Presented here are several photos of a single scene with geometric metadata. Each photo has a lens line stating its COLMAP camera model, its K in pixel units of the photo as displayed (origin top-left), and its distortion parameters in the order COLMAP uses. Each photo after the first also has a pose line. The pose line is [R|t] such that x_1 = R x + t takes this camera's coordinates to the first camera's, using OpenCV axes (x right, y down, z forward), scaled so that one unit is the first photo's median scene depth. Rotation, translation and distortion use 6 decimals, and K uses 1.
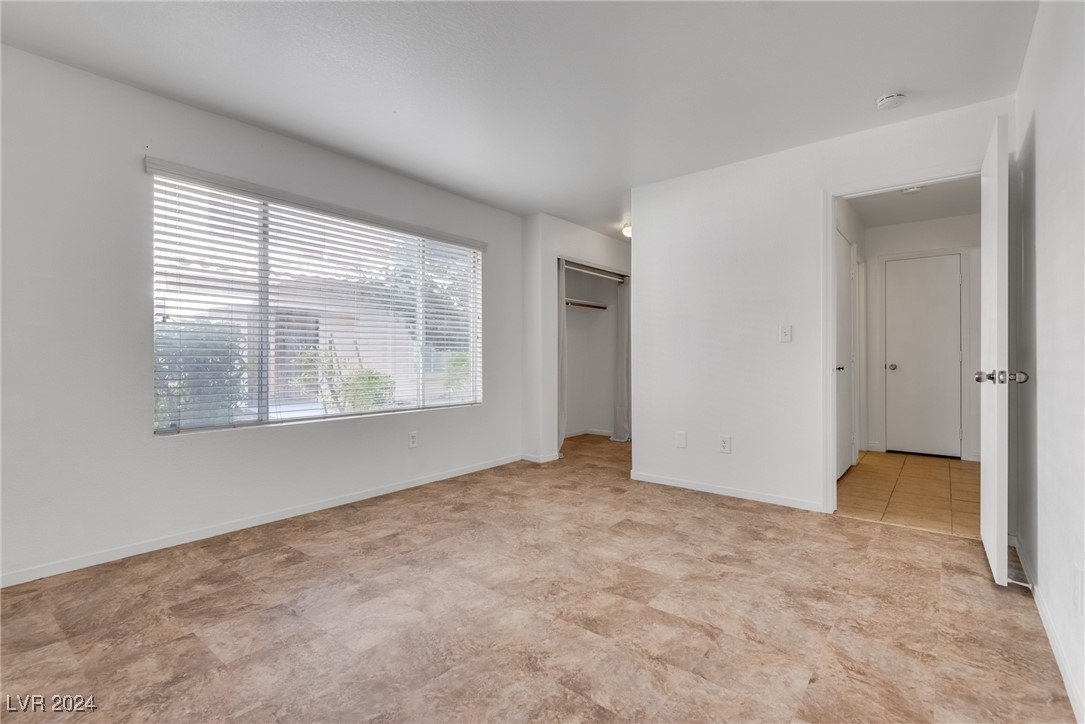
lens RADIAL K [[492.6, 0, 538.8], [0, 492.6, 361.5], [0, 0, 1]] dist [0.038379, -0.023341]
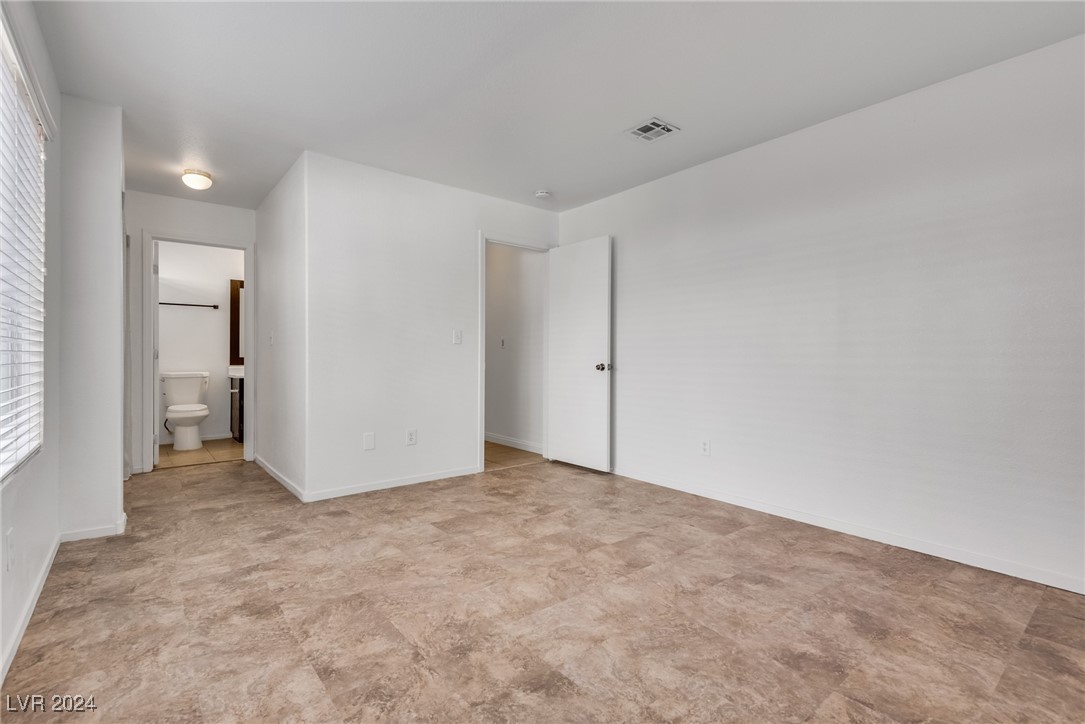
lens RADIAL K [[492.6, 0, 538.8], [0, 492.6, 361.5], [0, 0, 1]] dist [0.038379, -0.023341]
pose [[0.208950, -0.006743, 0.977903, -0.896207], [0.002219, 0.999977, 0.006421, -0.005057], [-0.977924, 0.000828, 0.208960, 0.731798]]
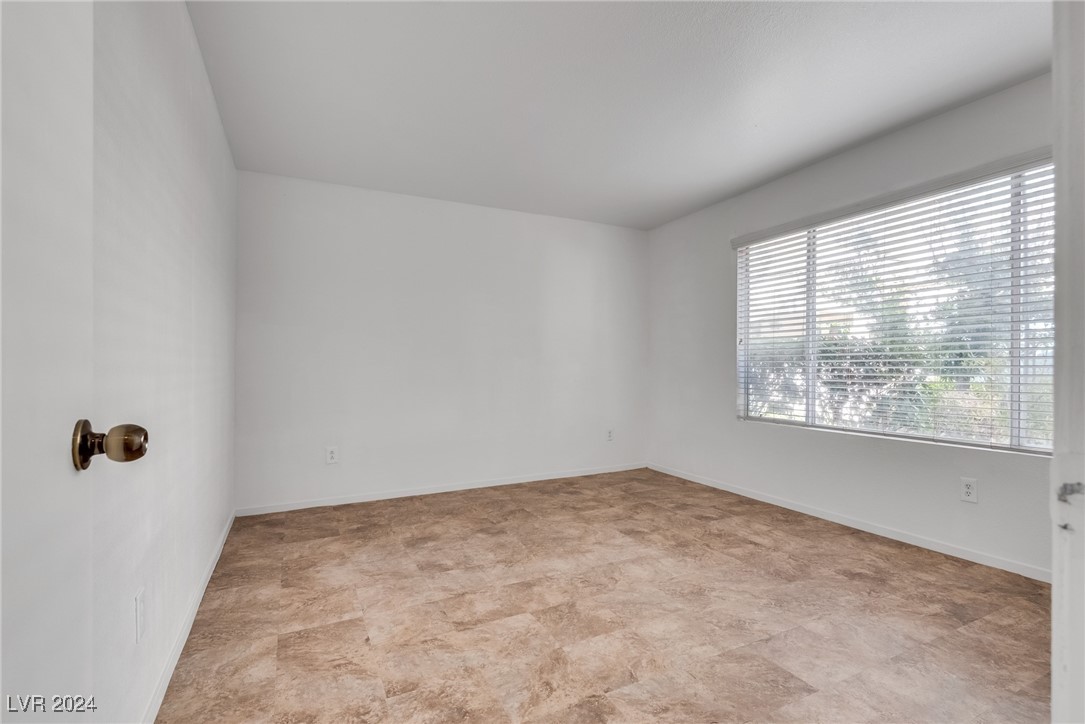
lens RADIAL K [[519.4, 0, 576.2], [0, 519.4, 366.0], [0, 0, 1]] dist [0.042390, -0.029204]
pose [[-0.379747, -0.000744, -0.925090, 0.952421], [-0.002140, 0.999998, 0.000074, -0.015437], [0.925088, 0.002008, -0.379747, 1.211021]]
